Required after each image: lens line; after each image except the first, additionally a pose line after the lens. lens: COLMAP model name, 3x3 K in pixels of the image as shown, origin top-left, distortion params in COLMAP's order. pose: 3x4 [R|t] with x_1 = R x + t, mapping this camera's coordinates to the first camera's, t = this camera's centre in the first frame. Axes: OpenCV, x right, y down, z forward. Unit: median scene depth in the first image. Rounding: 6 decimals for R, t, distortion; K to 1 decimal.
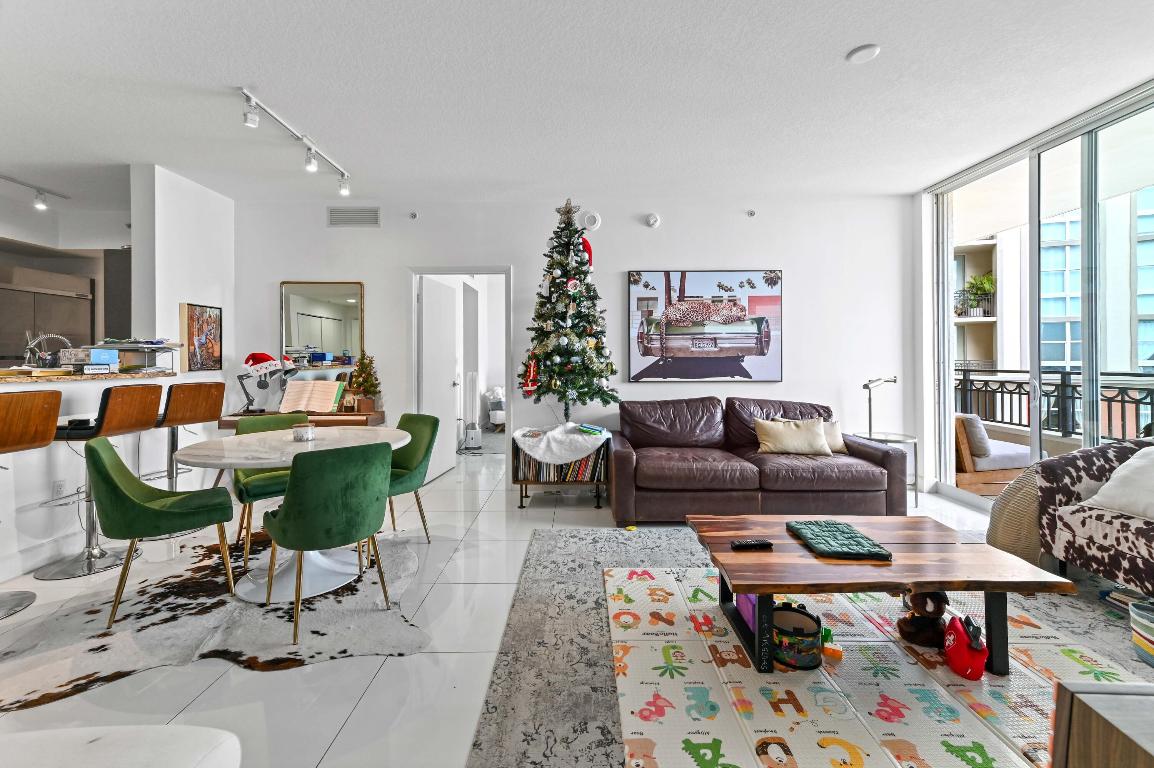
lens RADIAL K [[471.7, 0, 580.2], [0, 471.7, 354.0], [0, 0, 1]] dist [0.016087, 0.000087]
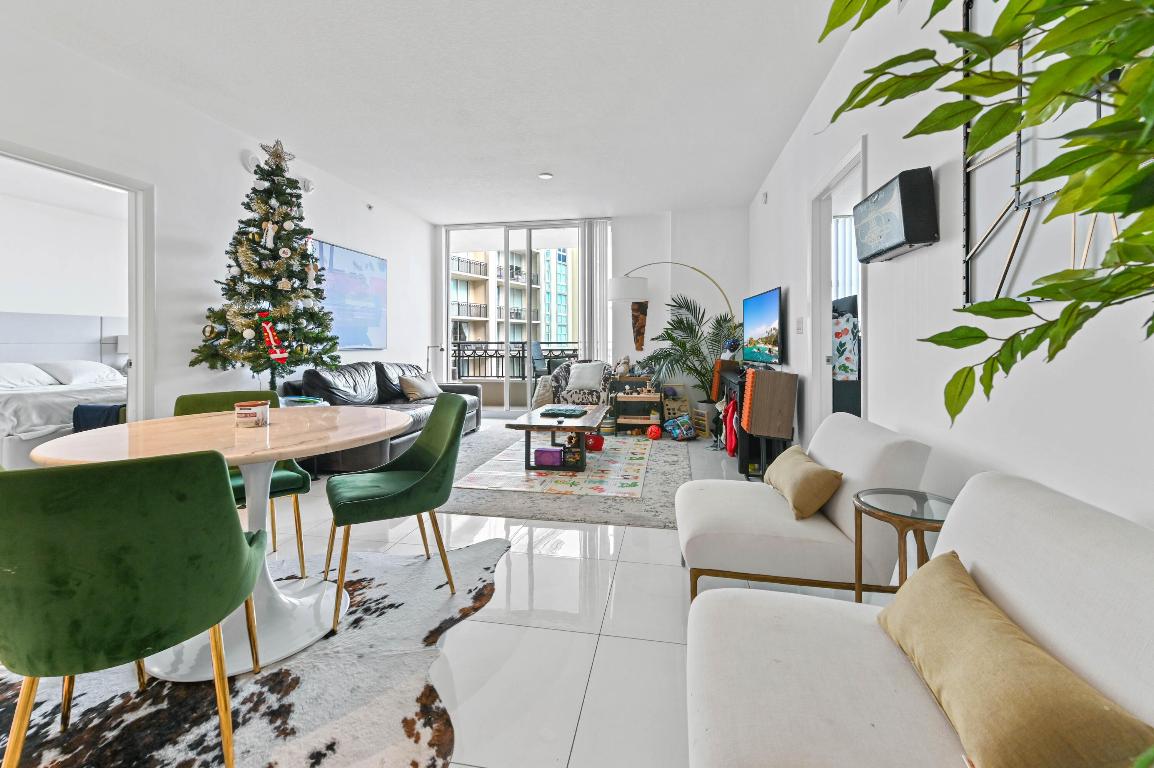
lens RADIAL K [[471.7, 0, 582.3], [0, 471.7, 340.2], [0, 0, 1]] dist [0.016087, 0.000087]
pose [[0.183251, 0.005886, 0.983049, -0.807152], [-0.007978, 0.999958, -0.004500, 0.042287], [-0.983034, -0.007018, 0.183290, 0.294291]]
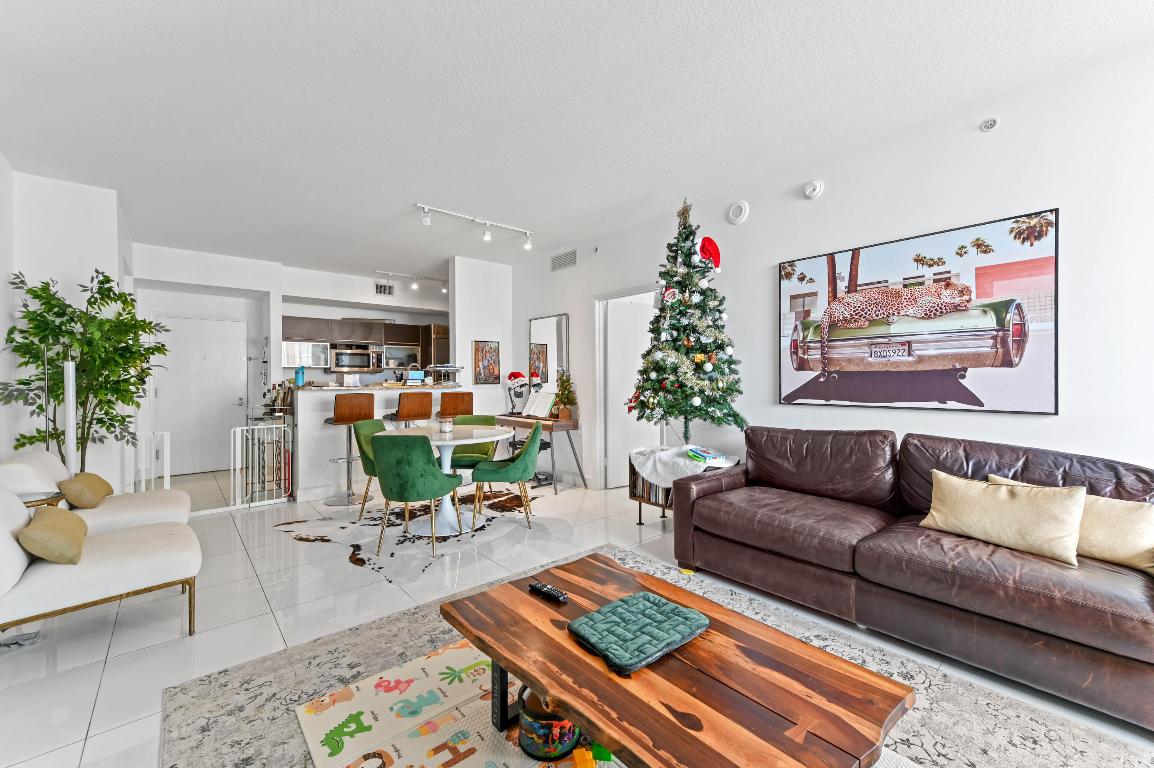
lens RADIAL K [[471.7, 0, 582.8], [0, 471.7, 377.3], [0, 0, 1]] dist [0.016087, 0.000087]
pose [[0.652117, -0.002263, -0.758115, 0.552750], [0.011189, 0.999915, 0.006639, 0.006710], [0.758035, -0.012812, 0.652088, 0.261947]]
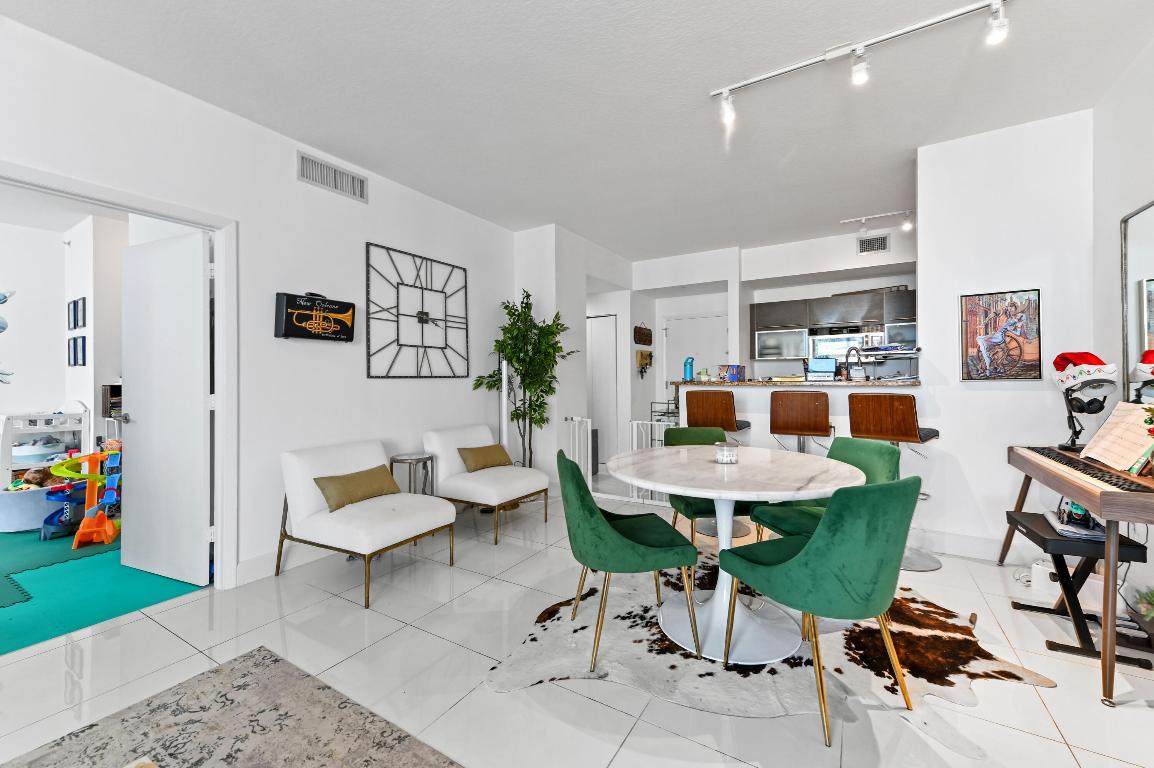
lens RADIAL K [[471.7, 0, 572.5], [0, 471.7, 369.2], [0, 0, 1]] dist [0.016087, 0.000087]
pose [[-0.527006, -0.008576, -0.849818, 0.187690], [0.016645, 0.999653, -0.020411, 0.022274], [0.849699, -0.024902, -0.526680, 0.846309]]
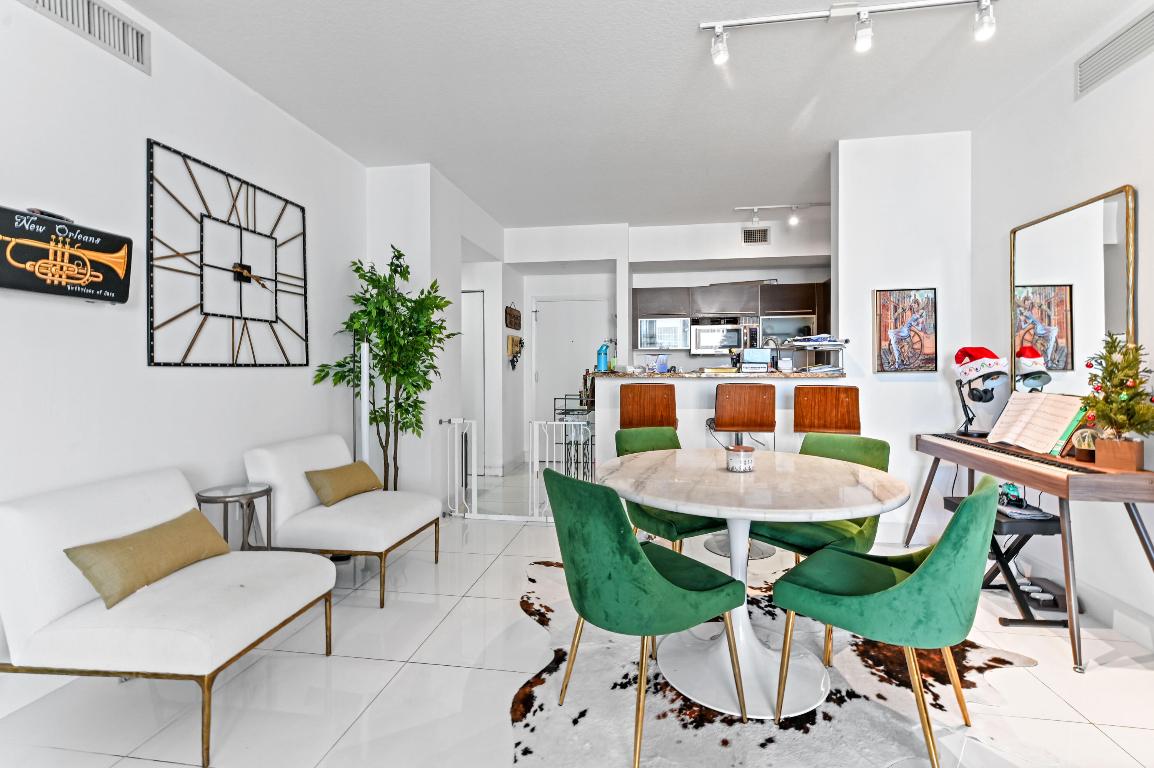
lens RADIAL K [[527.8, 0, 582.6], [0, 527.8, 362.5], [0, 0, 1]] dist [0.009618, -0.001110]
pose [[-0.154061, -0.007351, -0.988034, 0.150315], [0.011254, 0.999894, -0.009195, 0.021410], [0.987997, -0.012536, -0.153962, 0.624460]]
